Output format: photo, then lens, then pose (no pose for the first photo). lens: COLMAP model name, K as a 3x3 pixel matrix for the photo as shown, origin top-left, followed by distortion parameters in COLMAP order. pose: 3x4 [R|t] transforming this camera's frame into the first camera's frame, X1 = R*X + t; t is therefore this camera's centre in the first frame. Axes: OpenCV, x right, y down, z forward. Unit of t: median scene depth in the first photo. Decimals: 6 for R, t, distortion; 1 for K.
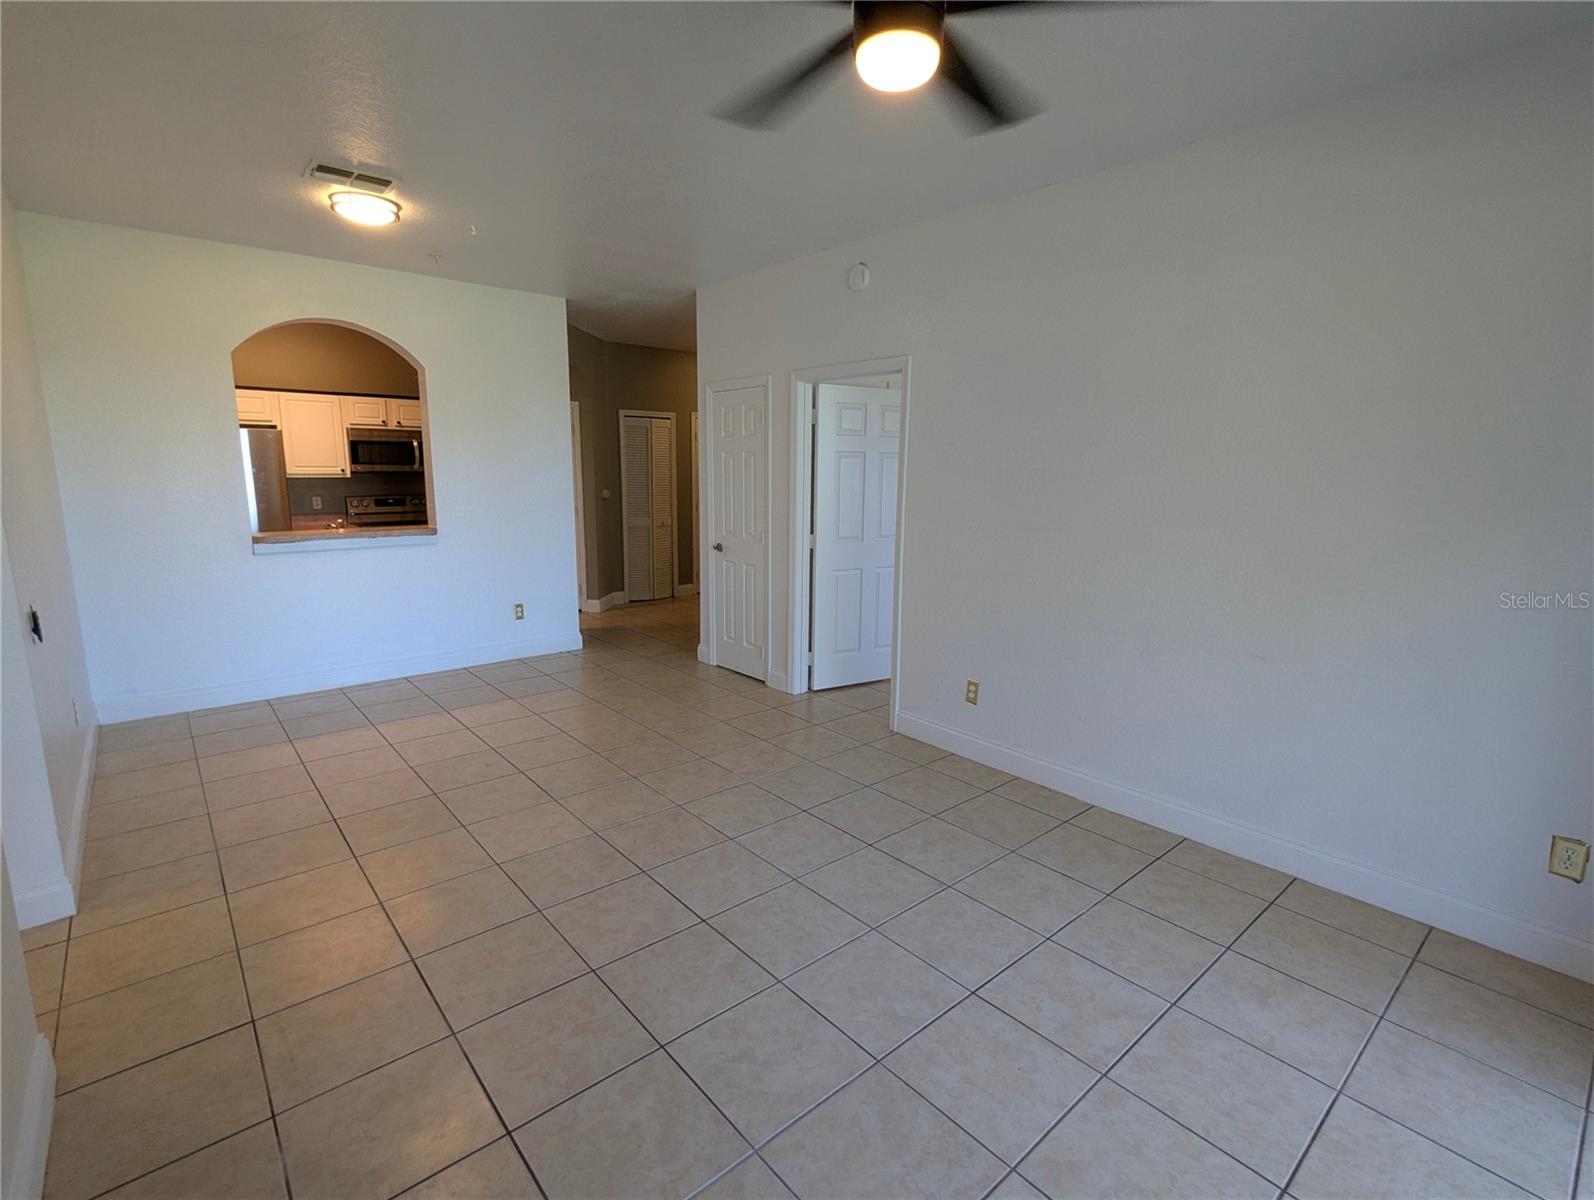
lens RADIAL K [[758.1, 0, 800.2], [0, 758.1, 590.9], [0, 0, 1]] dist [-0.000343, 0.002130]
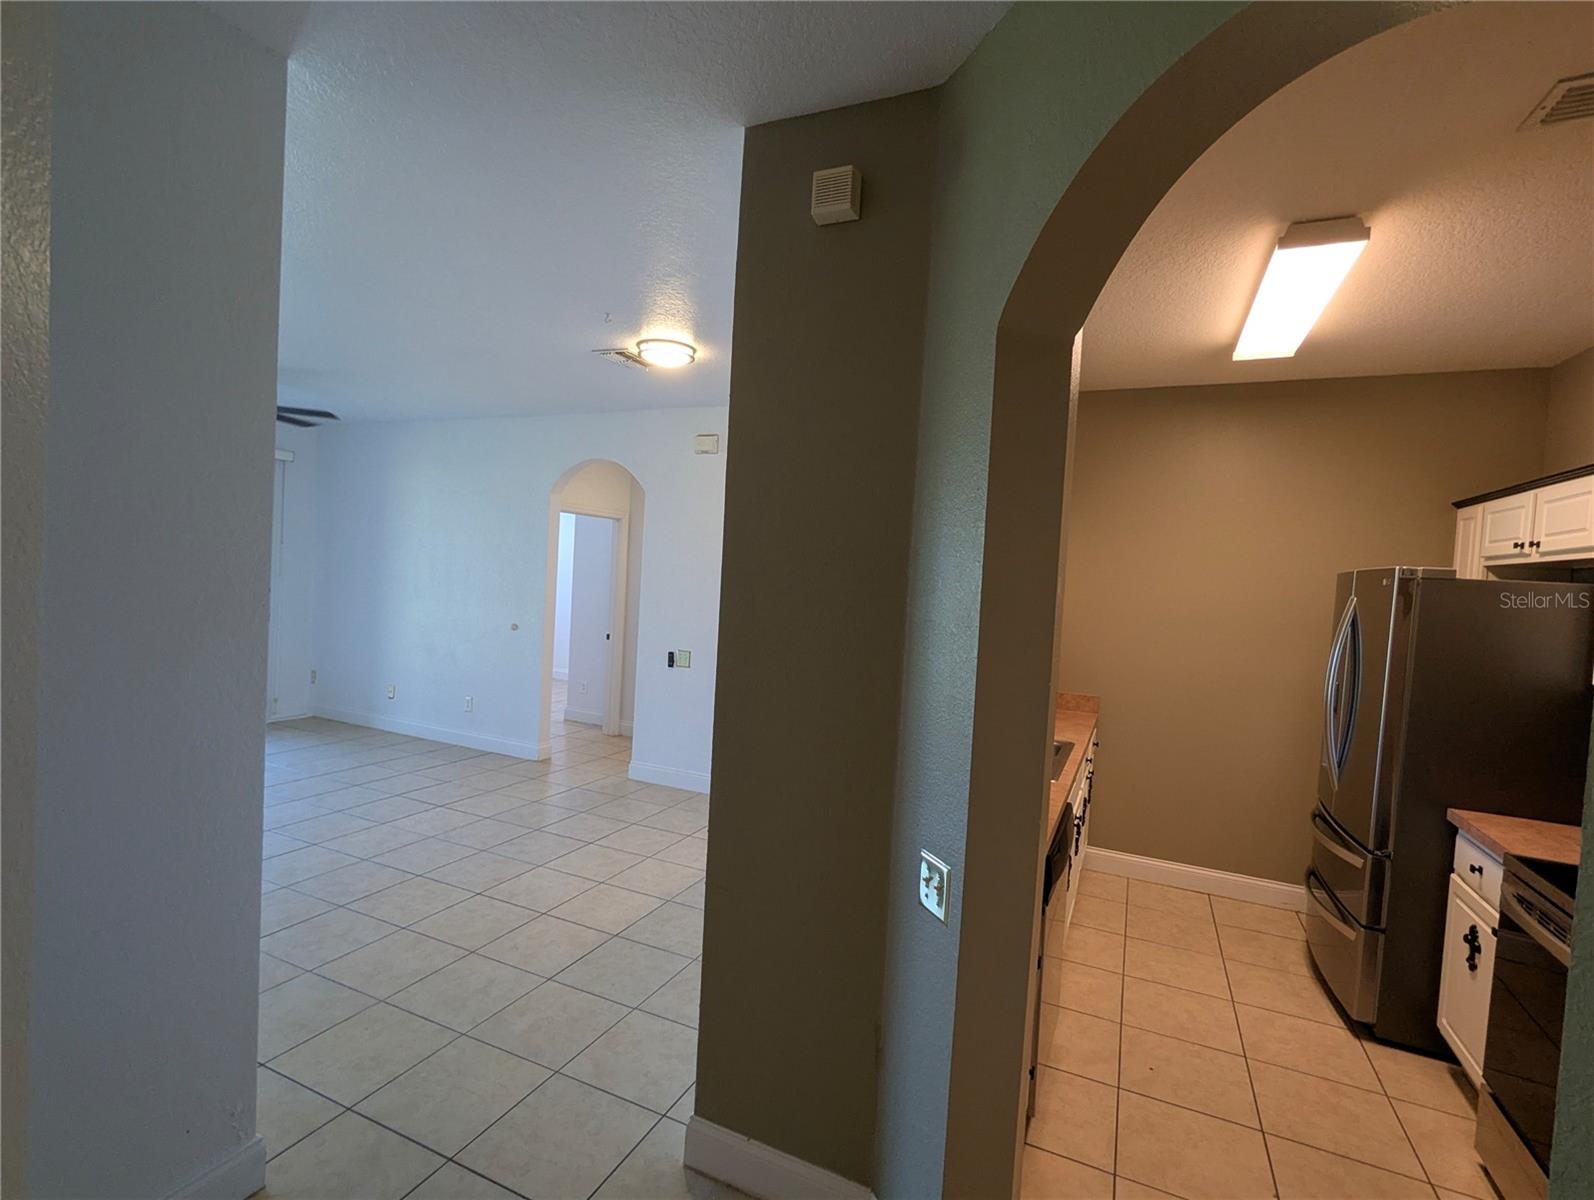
lens RADIAL K [[756.2, 0, 796.7], [0, 756.2, 603.7], [0, 0, 1]] dist [-0.004462, 0.001793]
pose [[-0.907806, -0.046957, -0.416754, -0.267282], [-0.134236, 0.973969, 0.182663, -0.322902], [0.397328, 0.221766, -0.890478, 1.806937]]
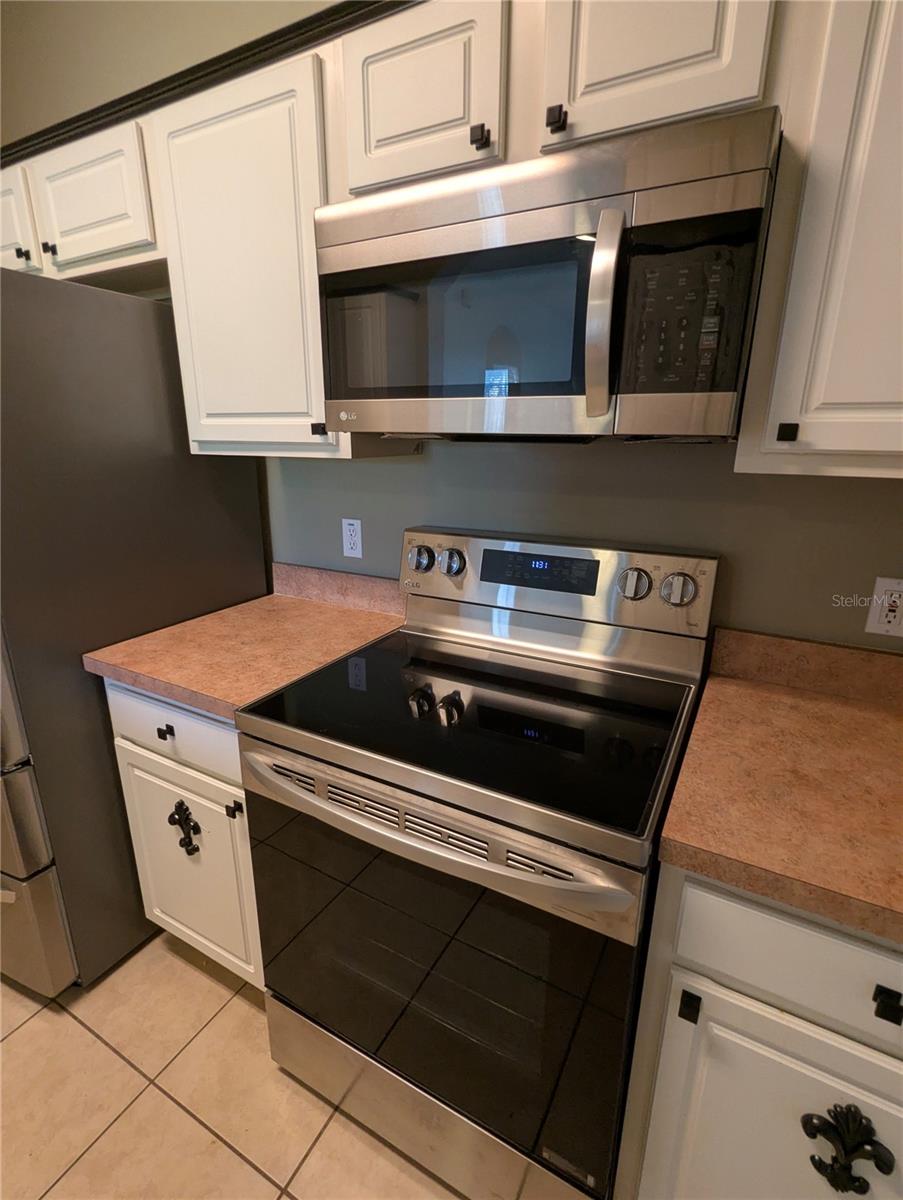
lens RADIAL K [[568.0, 0, 449.9], [0, 568.0, 600.2], [0, 0, 1]] dist [-0.006105, 0.001301]
pose [[0.349147, 0.258625, -0.900671, -0.674902], [-0.154800, 0.963872, 0.216765, -0.245670], [0.924193, 0.063741, 0.376569, 1.573904]]
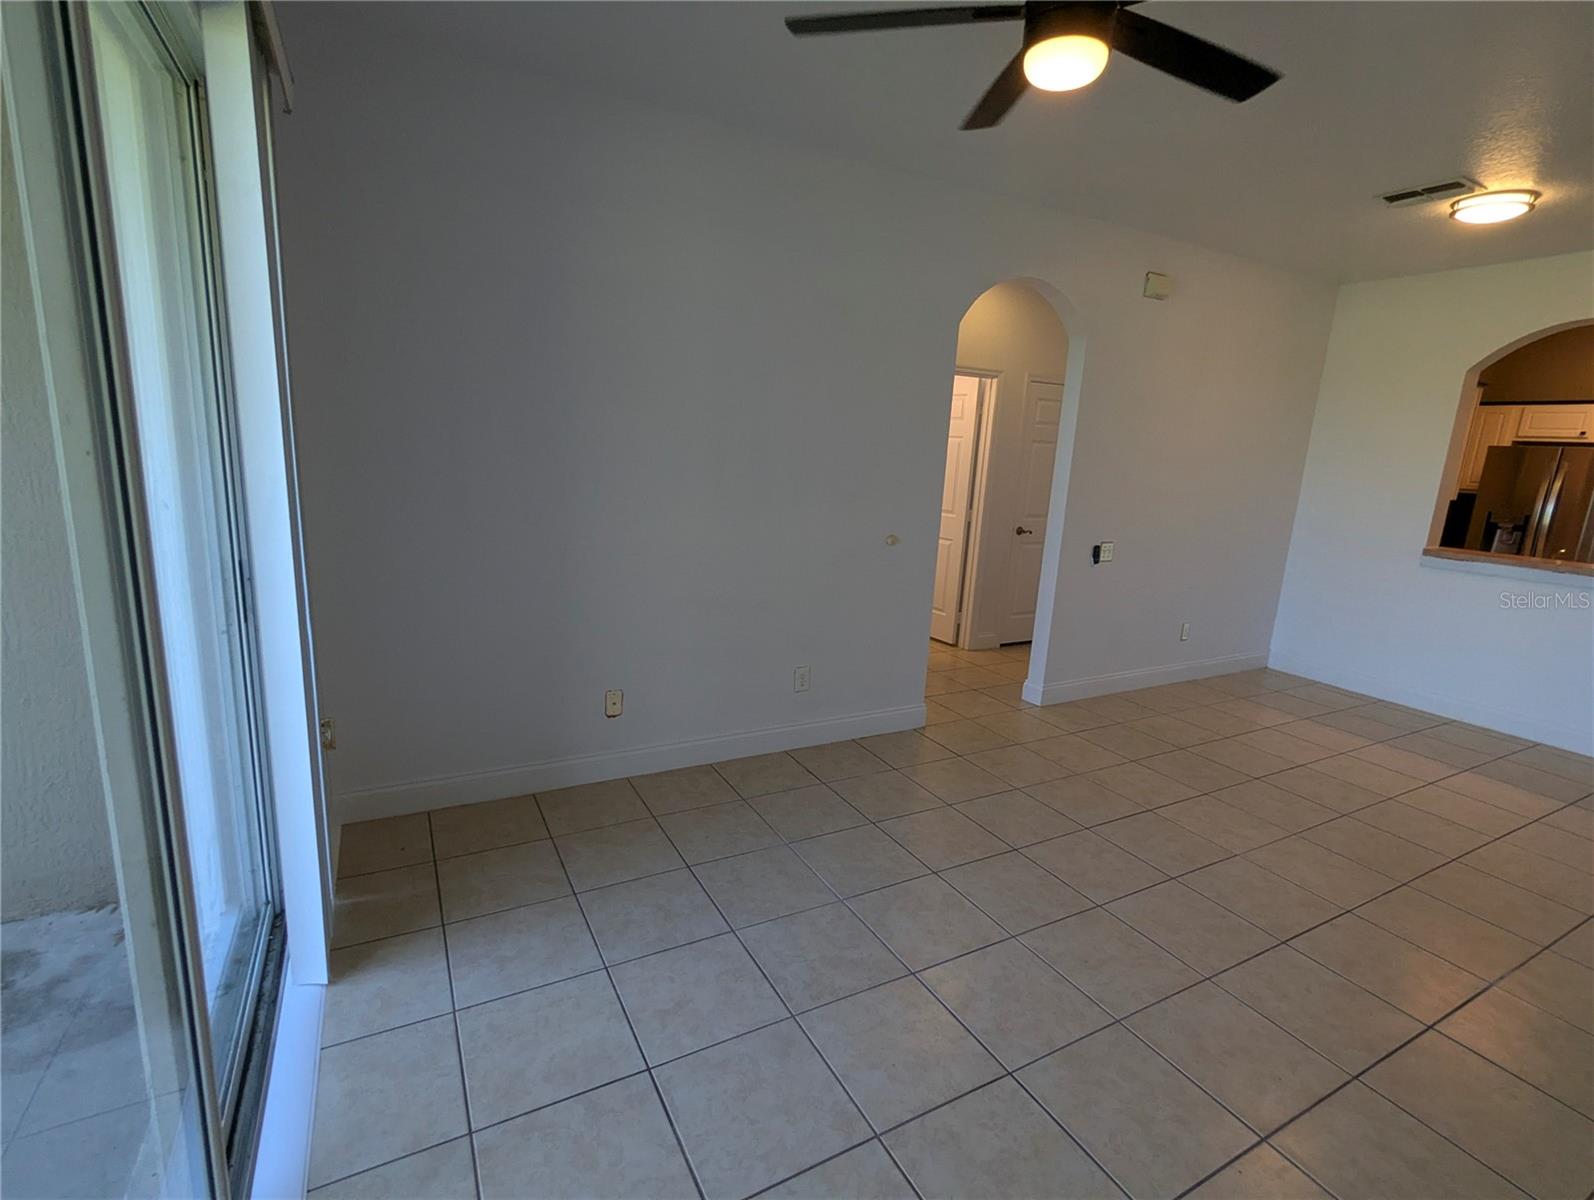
lens RADIAL K [[754.5, 0, 794.7], [0, 754.5, 608.1], [0, 0, 1]] dist [-0.006105, 0.001301]
pose [[-0.215964, 0.189025, -0.957930, 0.510068], [-0.209331, 0.949306, 0.234517, -0.059135], [0.953698, 0.251172, -0.165447, 0.399371]]
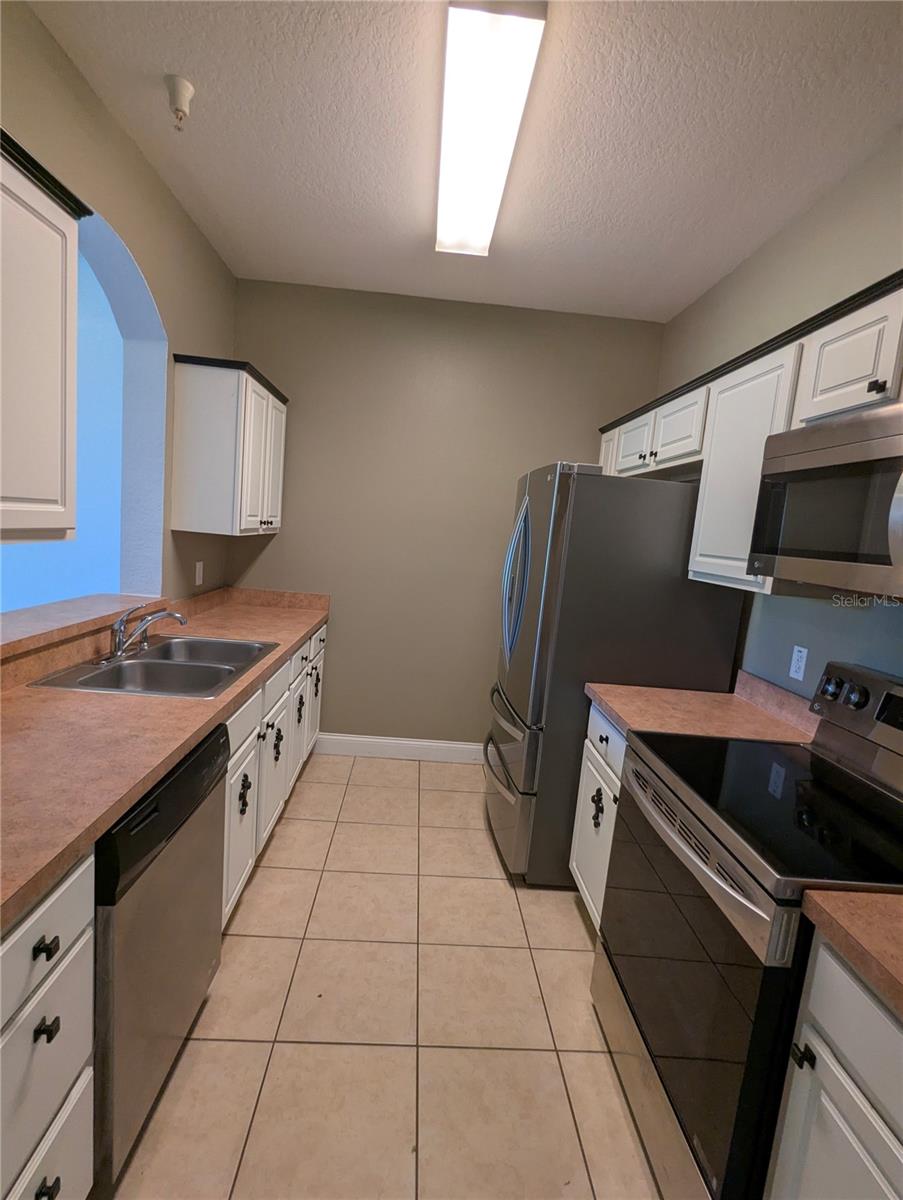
lens RADIAL K [[567.0, 0, 449.0], [0, 567.0, 600.6], [0, 0, 1]] dist [-0.004373, 0.002311]
pose [[-0.615984, 0.036374, -0.786918, -0.529726], [-0.221852, 0.950491, 0.217596, -0.276387], [0.755874, 0.308615, -0.577418, 1.689366]]
